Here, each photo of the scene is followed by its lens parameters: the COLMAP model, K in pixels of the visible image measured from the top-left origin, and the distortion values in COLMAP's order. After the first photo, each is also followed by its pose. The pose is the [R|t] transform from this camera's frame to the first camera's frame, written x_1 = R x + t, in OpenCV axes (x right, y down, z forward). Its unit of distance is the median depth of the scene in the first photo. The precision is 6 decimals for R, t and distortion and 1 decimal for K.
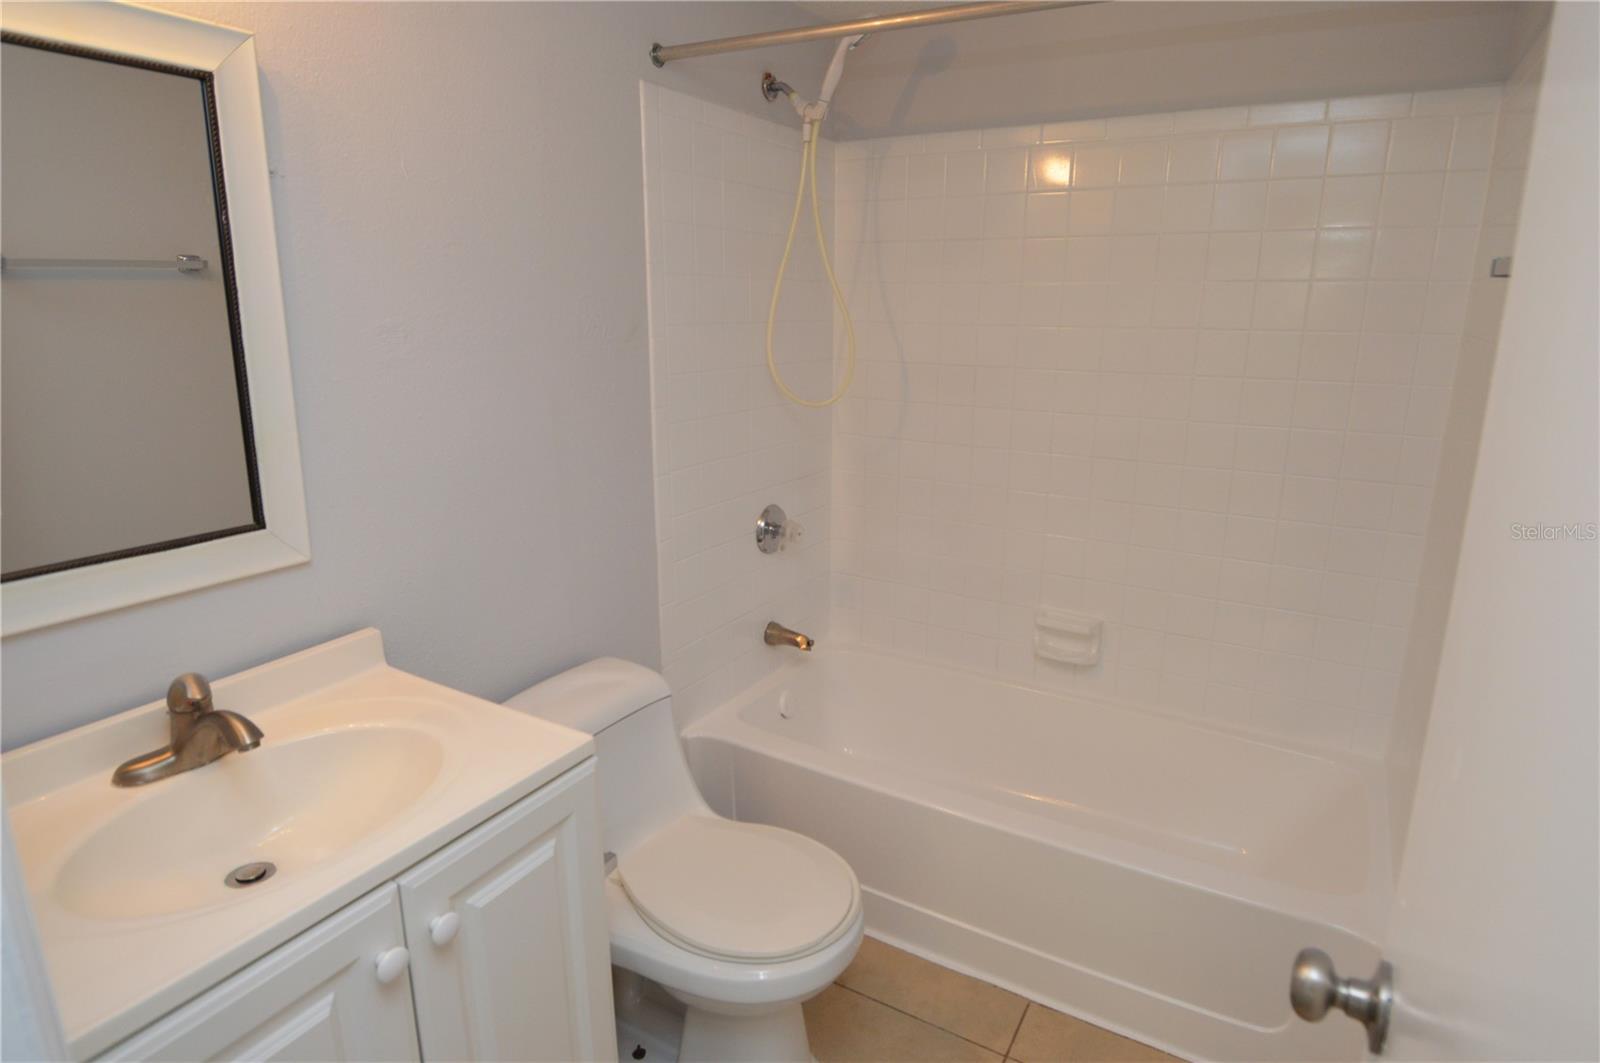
lens RADIAL K [[877.2, 0, 833.4], [0, 877.2, 500.6], [0, 0, 1]] dist [0.019595, -0.027543]
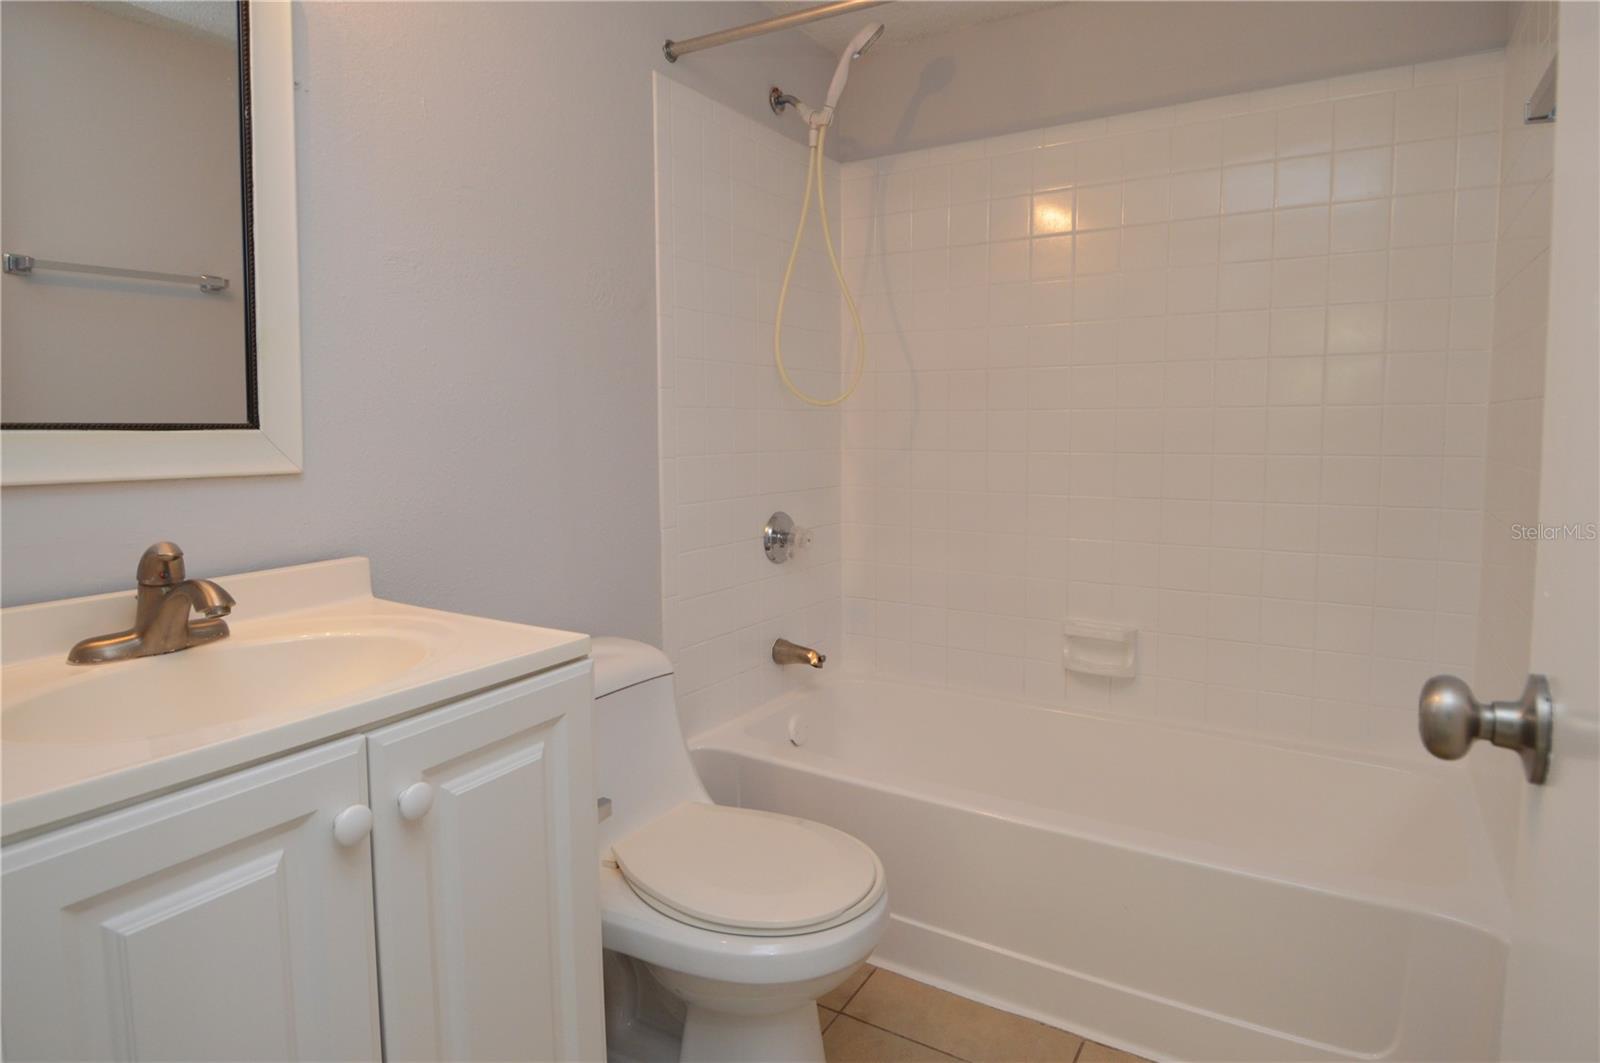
lens RADIAL K [[892.3, 0, 809.6], [0, 892.3, 469.2], [0, 0, 1]] dist [0.020146, -0.030656]
pose [[0.999385, -0.014563, -0.031884, -0.008033], [0.009125, 0.986333, -0.164509, 0.160671], [0.033844, 0.164117, 0.985860, 0.041088]]
